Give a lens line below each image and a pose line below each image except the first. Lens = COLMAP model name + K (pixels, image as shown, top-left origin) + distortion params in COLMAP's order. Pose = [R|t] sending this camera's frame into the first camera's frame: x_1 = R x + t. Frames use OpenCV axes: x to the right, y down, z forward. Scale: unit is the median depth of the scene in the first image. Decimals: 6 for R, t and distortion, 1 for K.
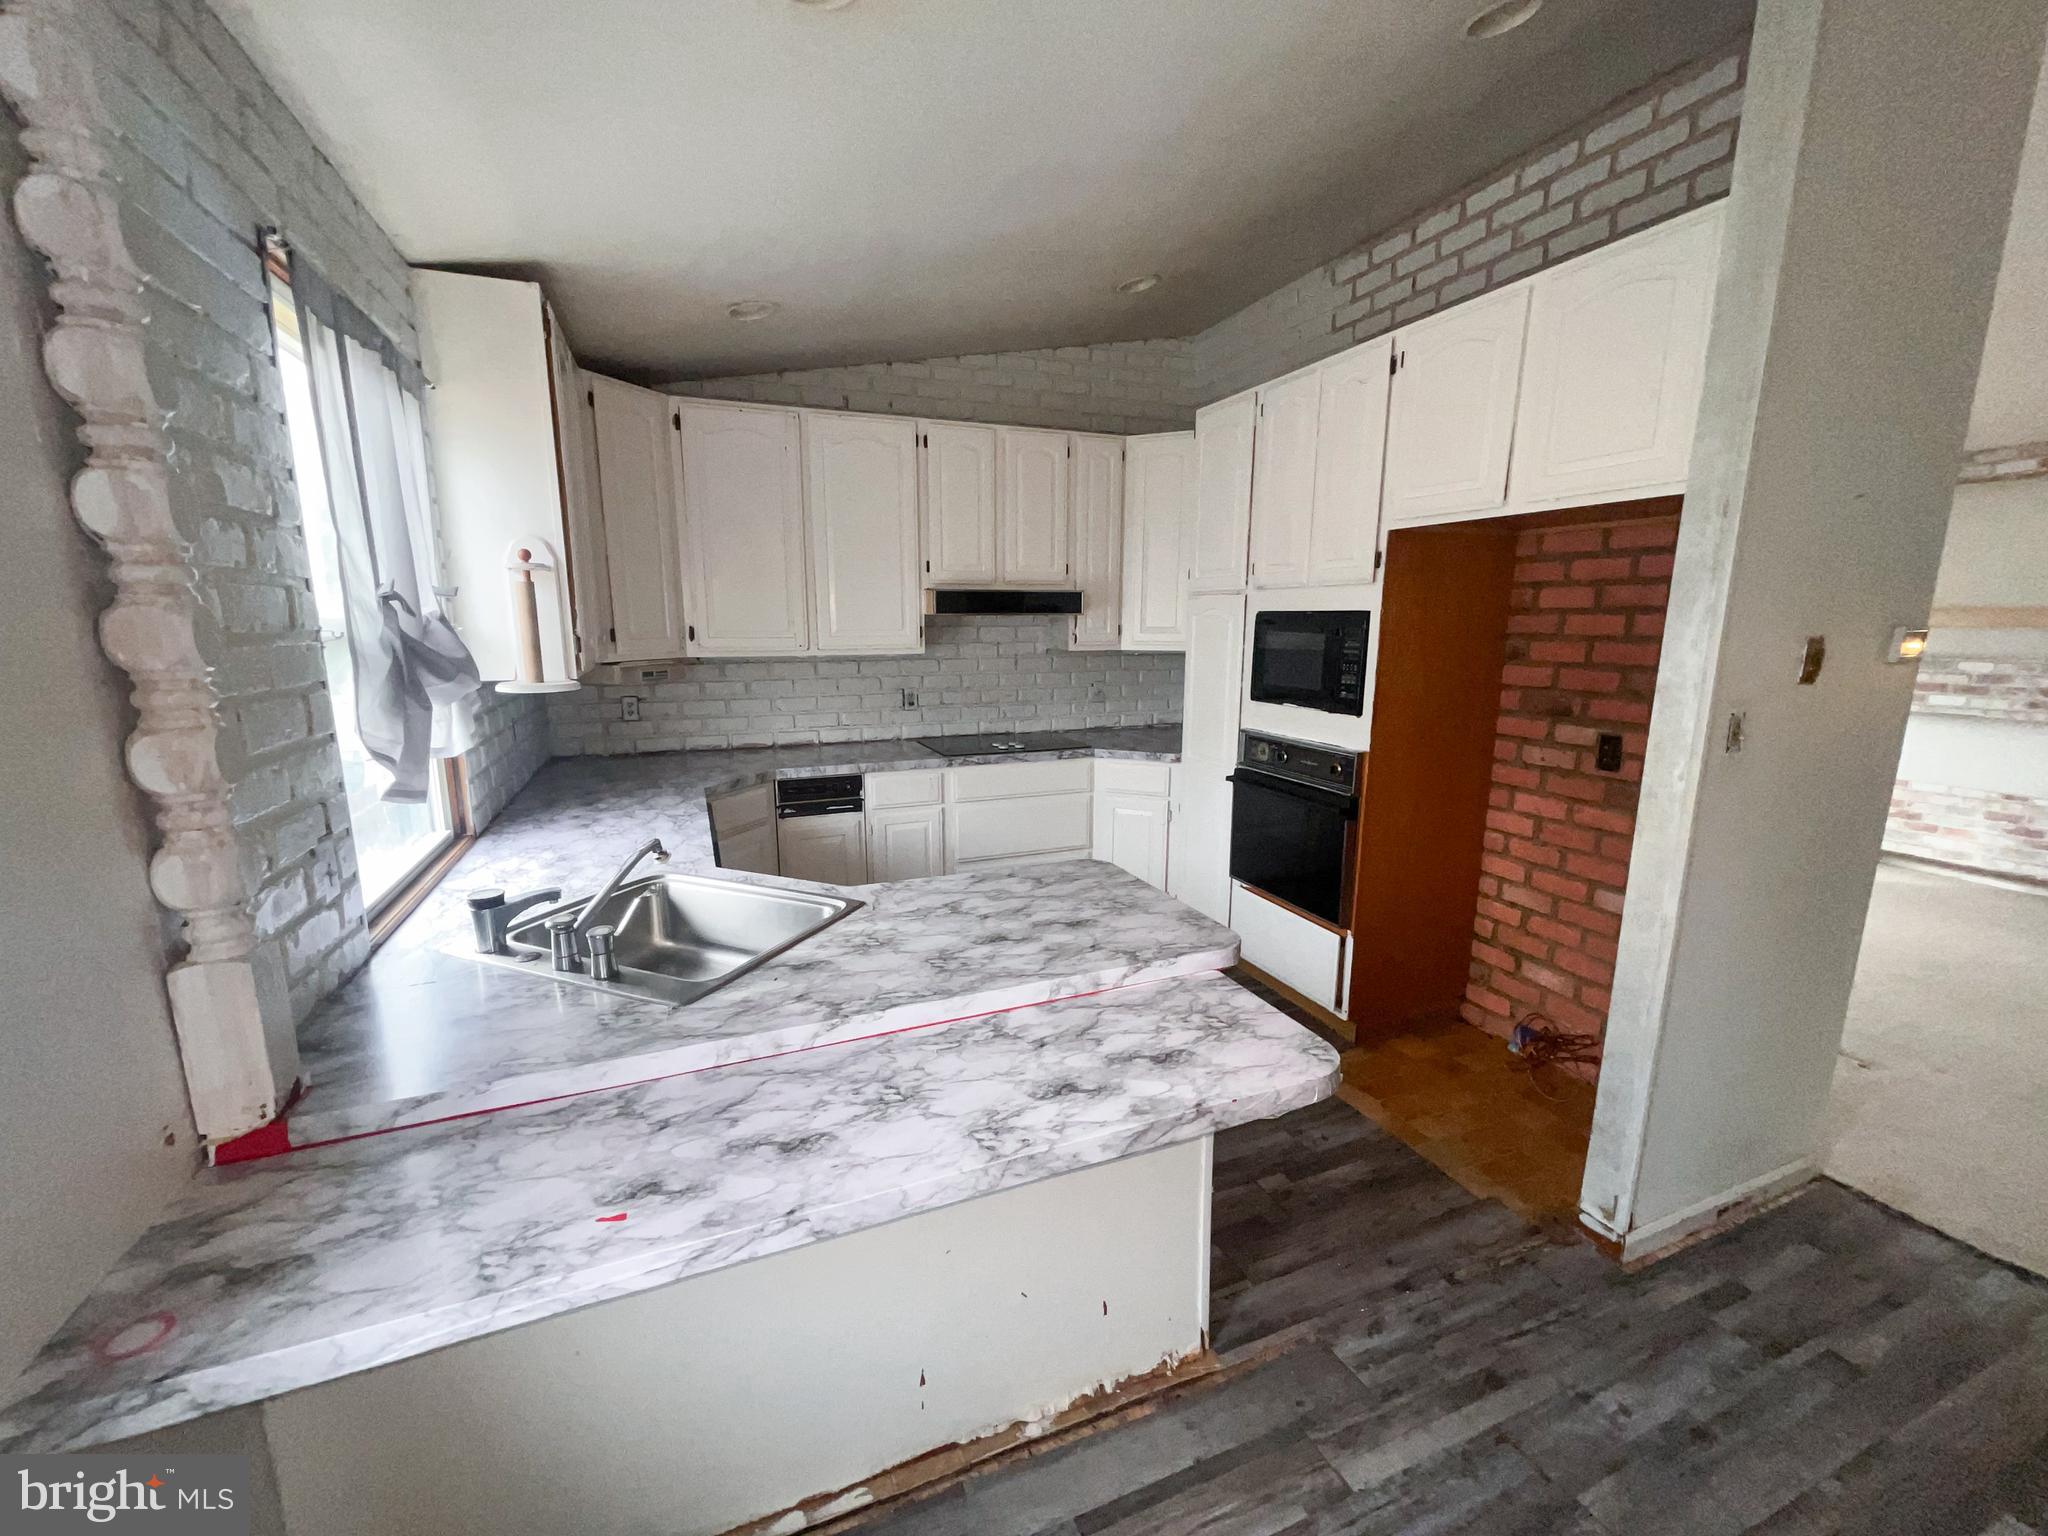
lens RADIAL K [[844.3, 0, 1064.3], [0, 844.3, 781.8], [0, 0, 1]] dist [-0.003067, -0.000321]
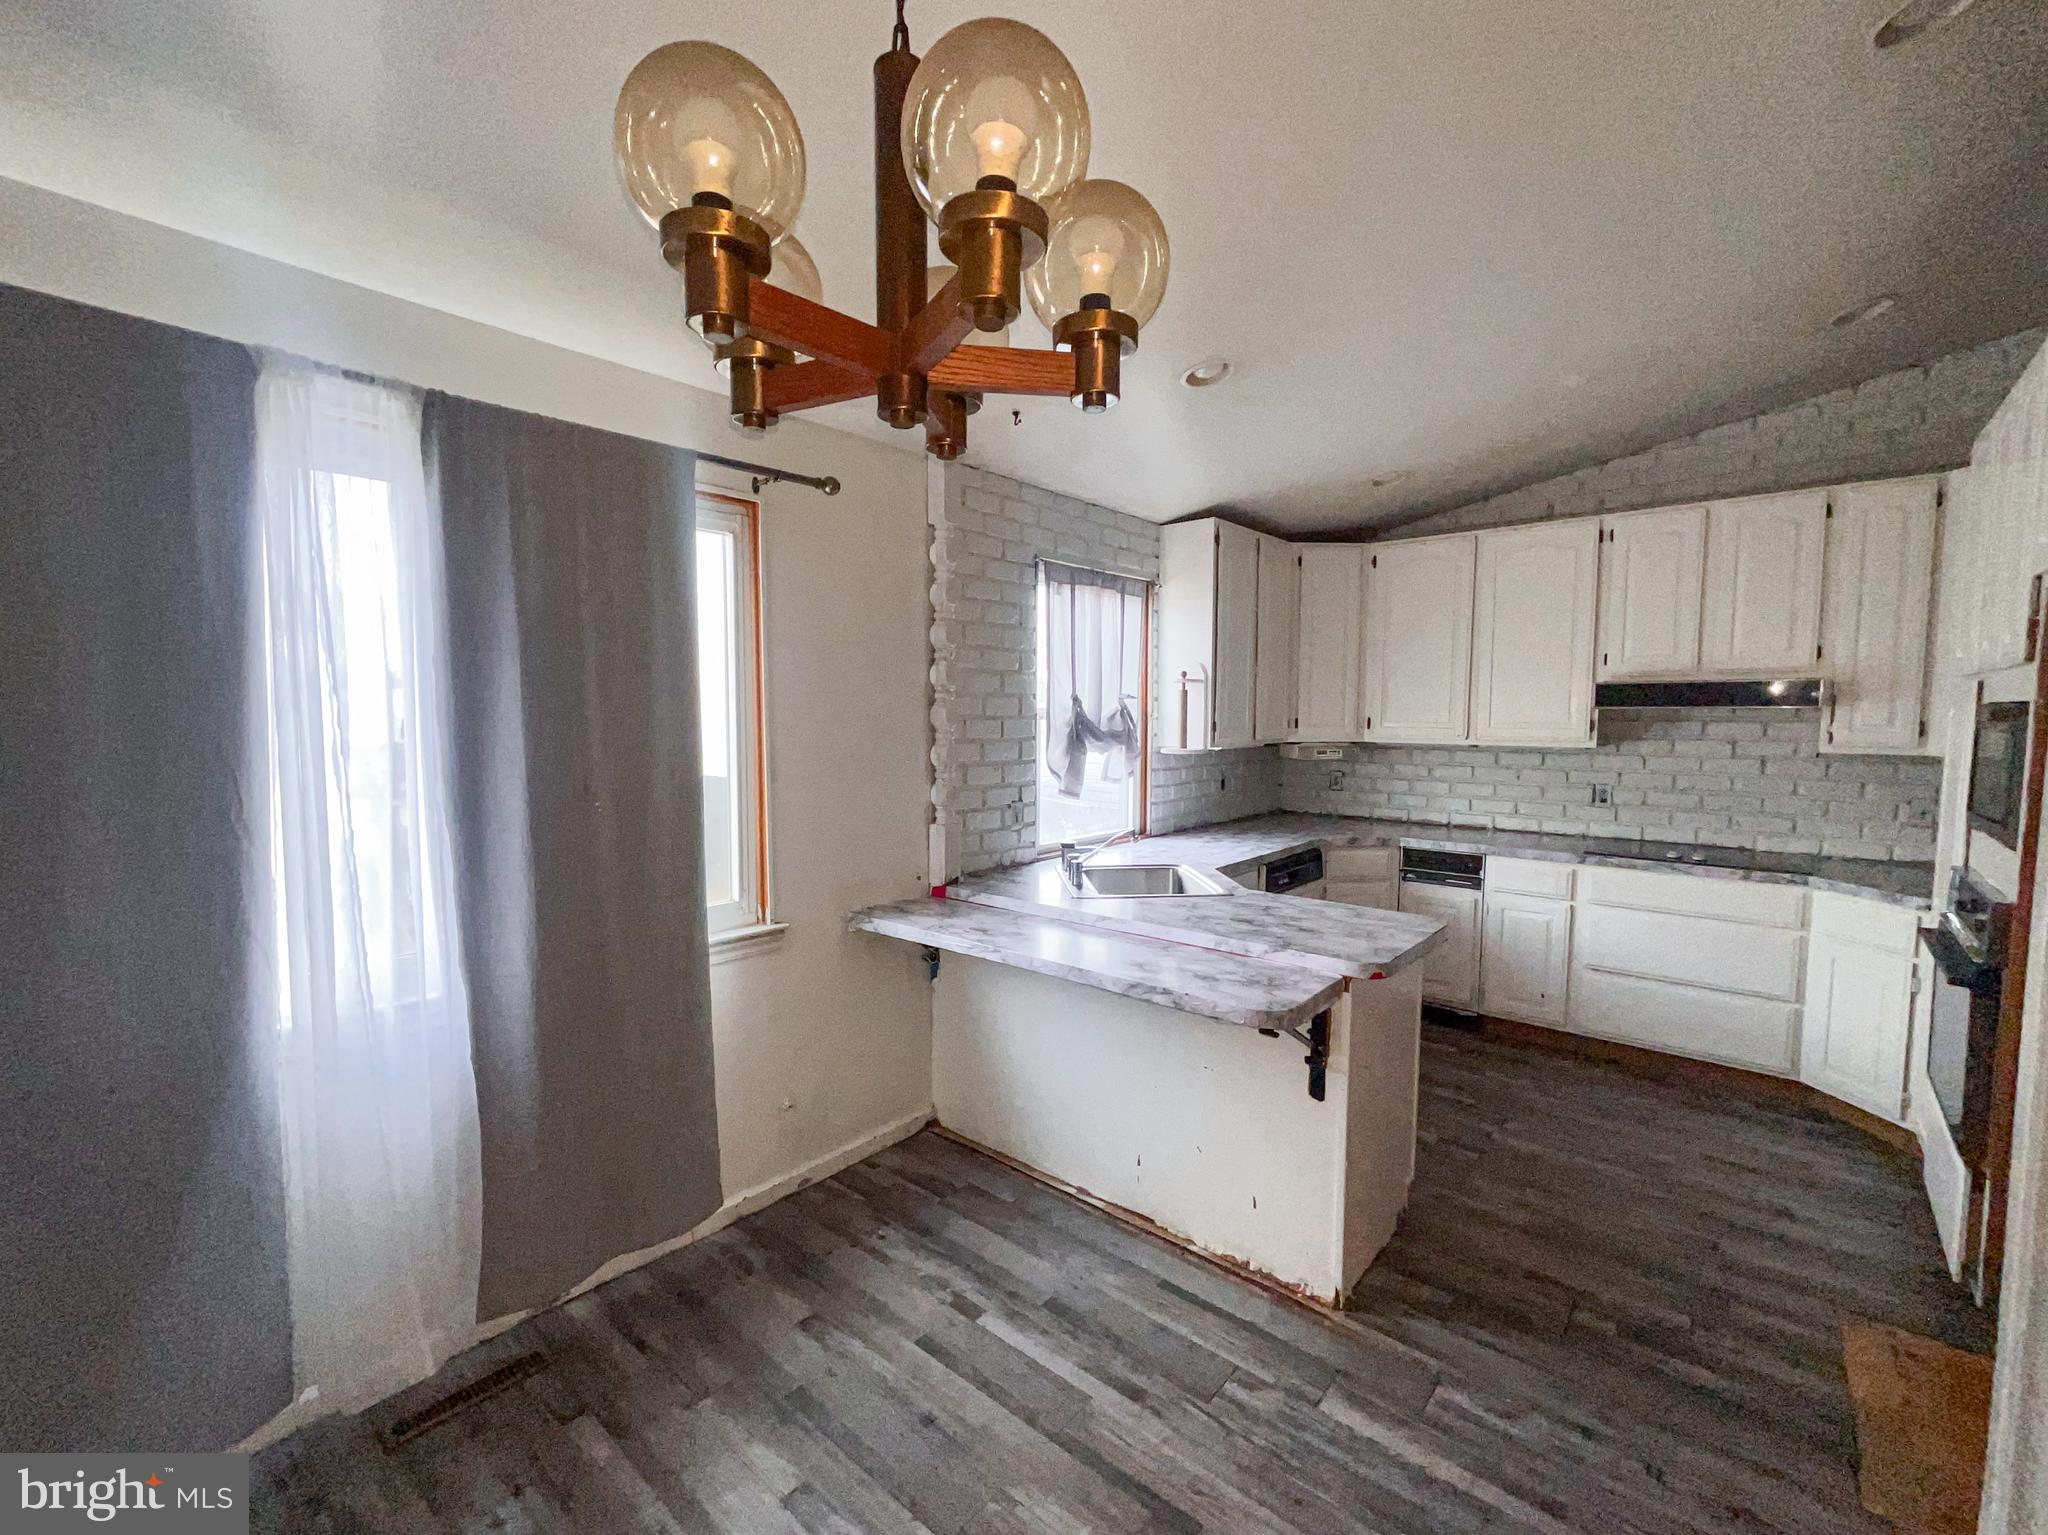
lens RADIAL K [[844.3, 0, 972.8], [0, 844.3, 780.8], [0, 0, 1]] dist [-0.003067, -0.000321]
pose [[0.418100, 0.076204, -0.905199, 0.626742], [-0.175568, 0.984466, 0.001784, 0.013963], [0.891274, 0.158178, 0.424984, -0.063769]]
